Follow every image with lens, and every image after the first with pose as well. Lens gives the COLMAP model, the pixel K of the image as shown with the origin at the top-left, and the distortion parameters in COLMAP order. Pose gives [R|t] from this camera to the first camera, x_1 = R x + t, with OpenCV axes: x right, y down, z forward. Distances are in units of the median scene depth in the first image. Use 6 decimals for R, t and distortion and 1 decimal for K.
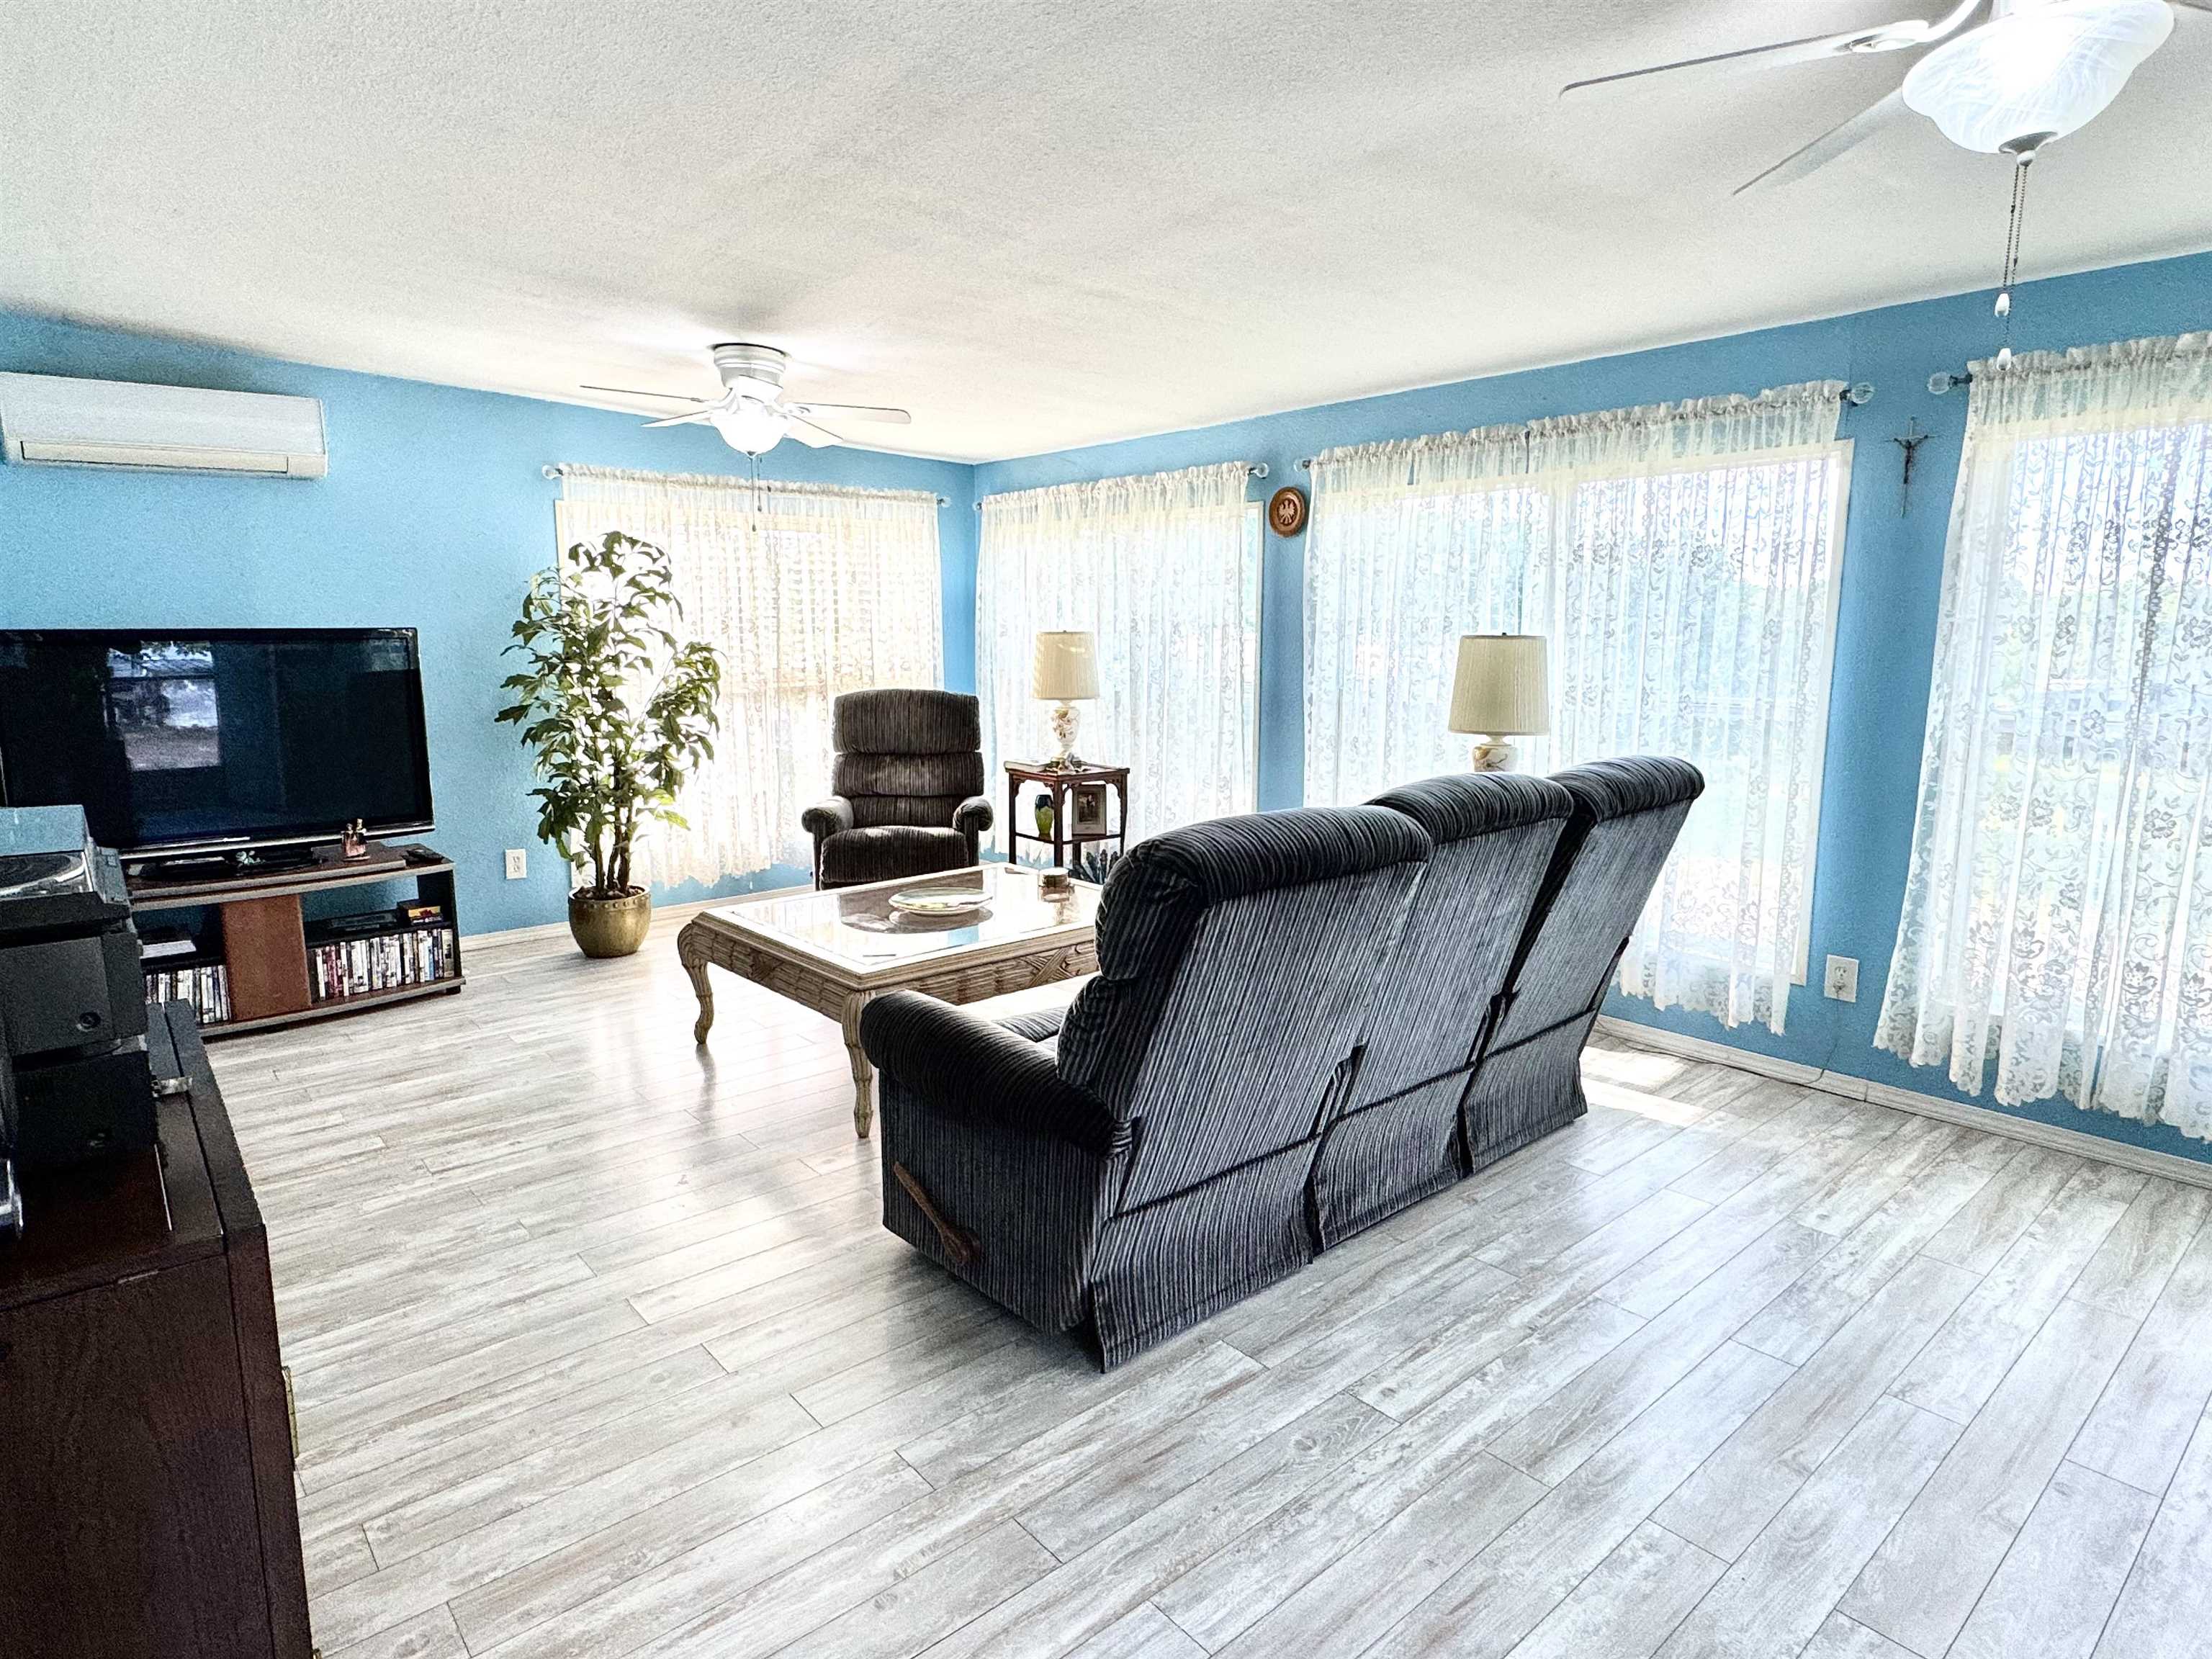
lens RADIAL K [[1237.8, 0, 1102.0], [0, 1237.8, 826.1], [0, 0, 1]] dist [-0.001675, 0.003030]
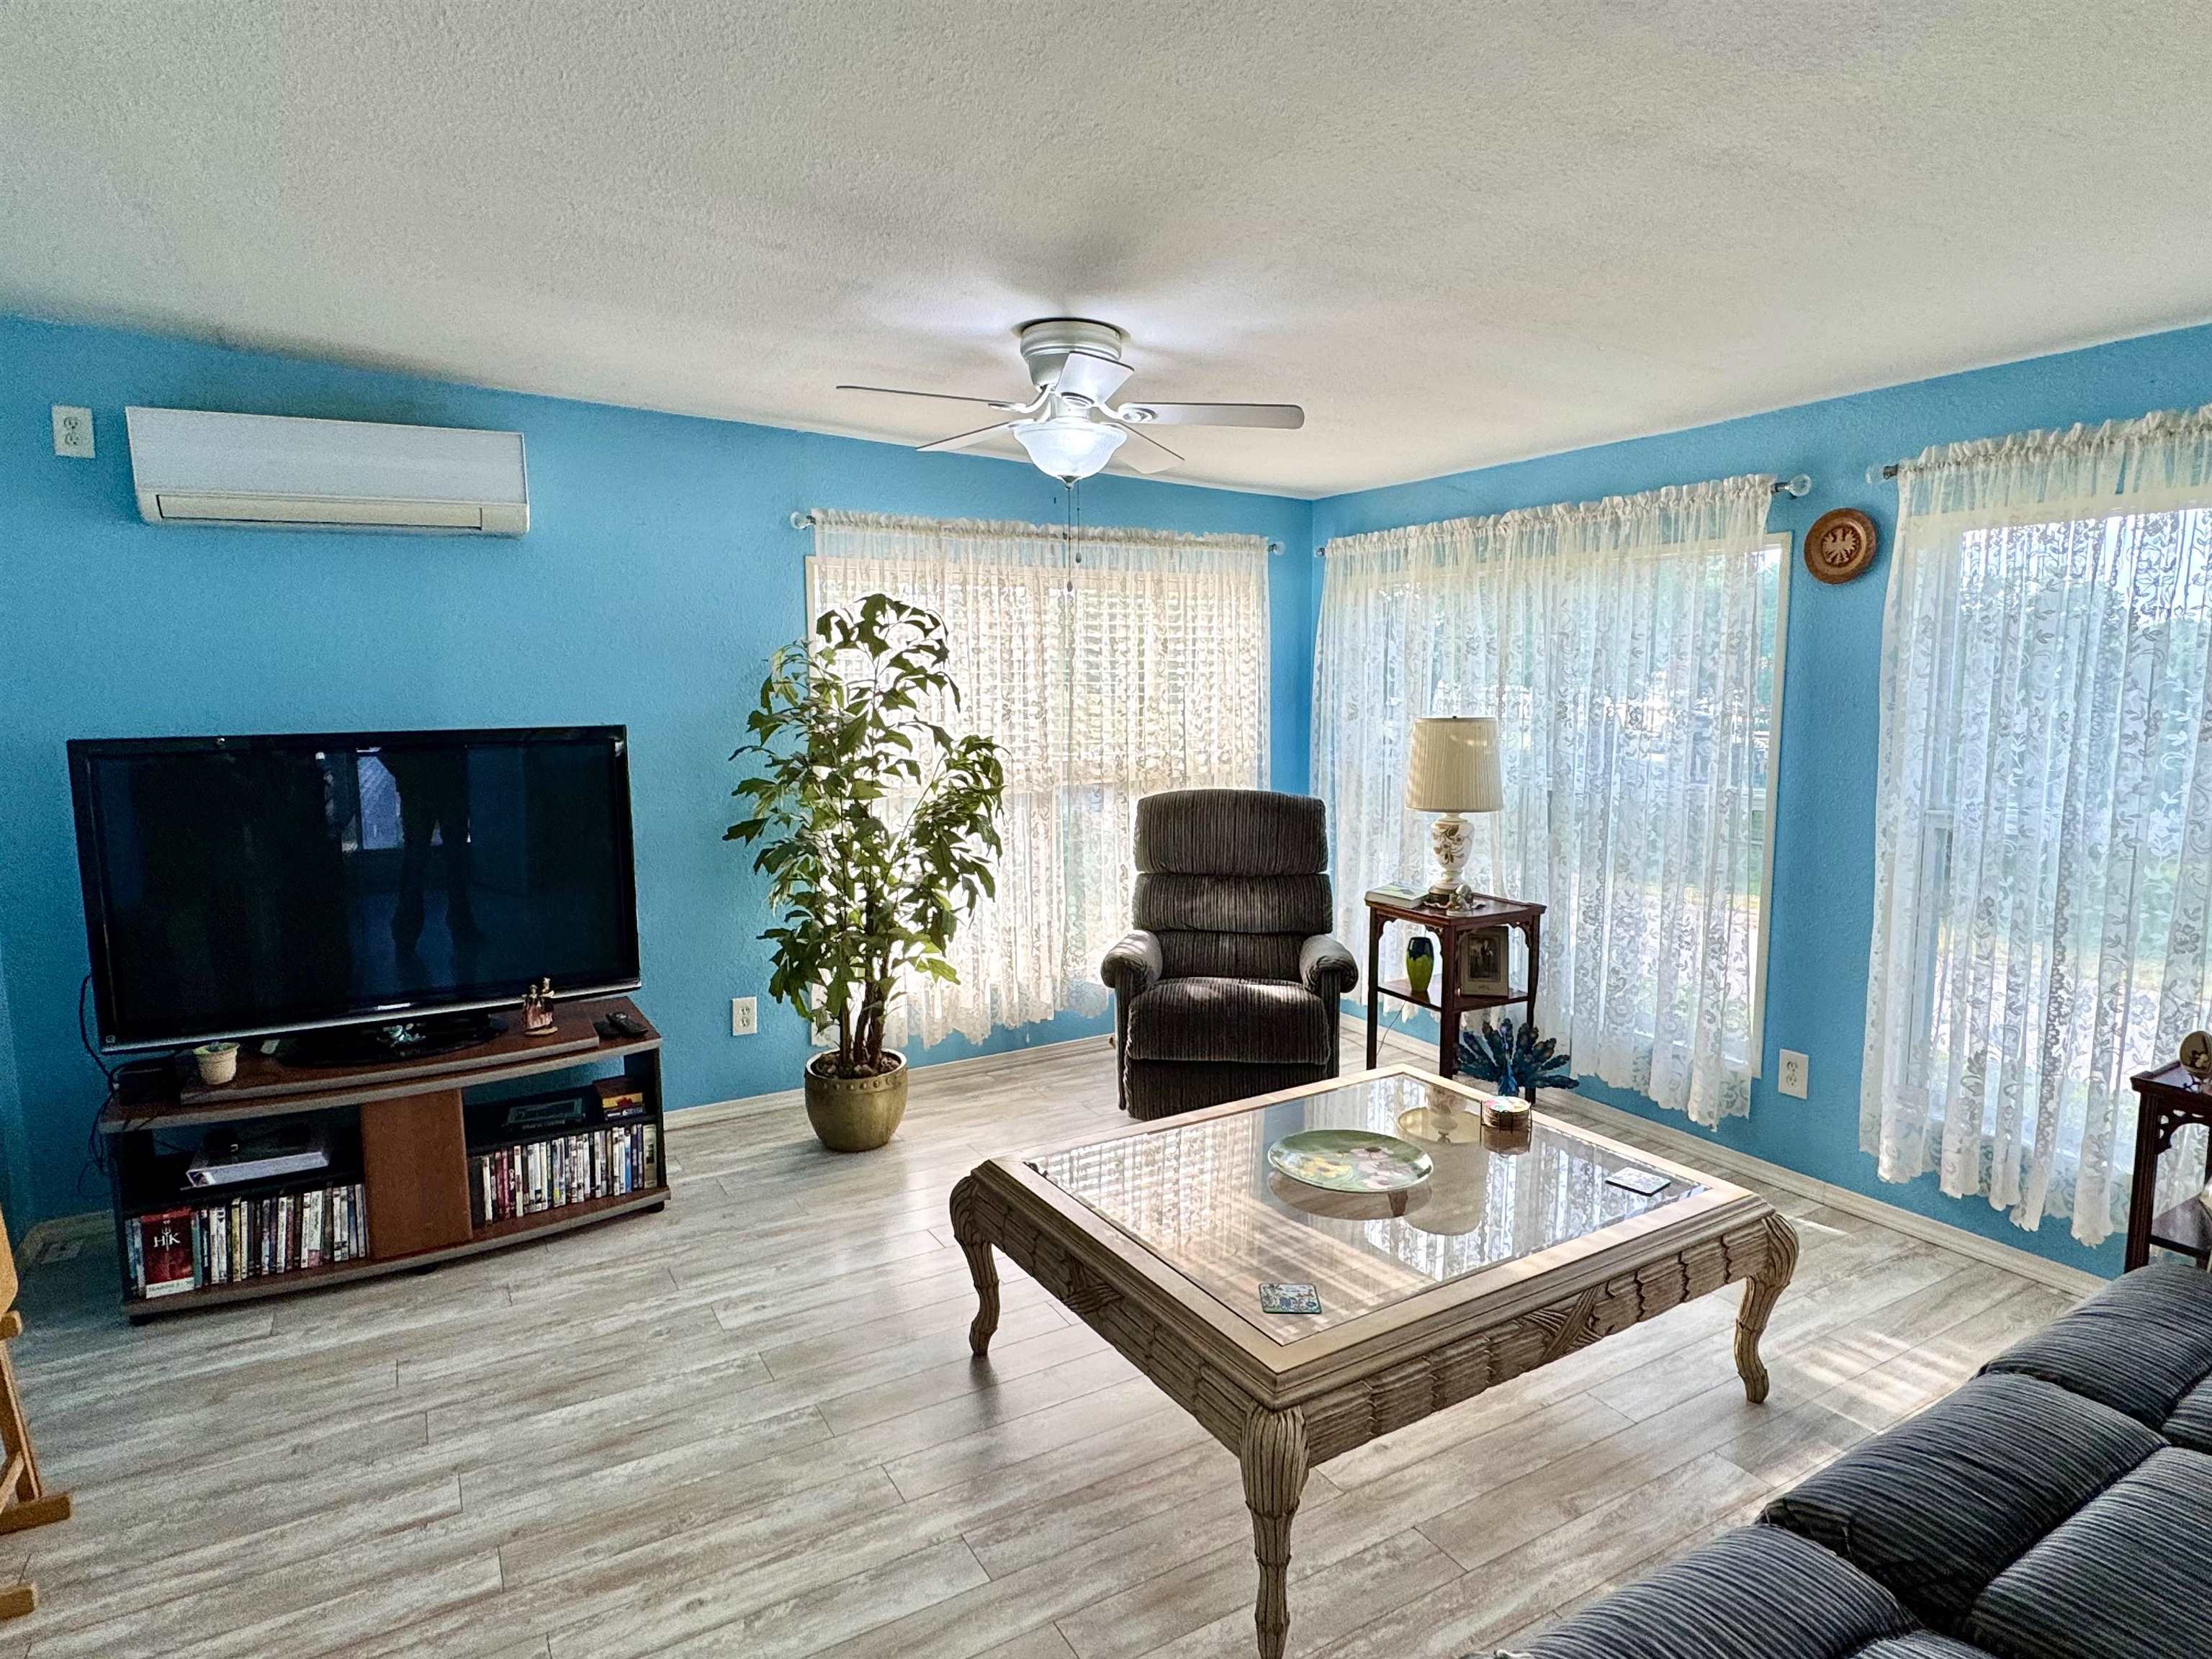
lens RADIAL K [[1237.8, 0, 1109.7], [0, 1237.8, 829.2], [0, 0, 1]] dist [-0.001675, 0.003030]
pose [[0.983583, 0.015240, -0.179813, -0.114058], [-0.021956, 0.999131, -0.035419, -0.070211], [0.179117, 0.038786, 0.983063, 0.283683]]
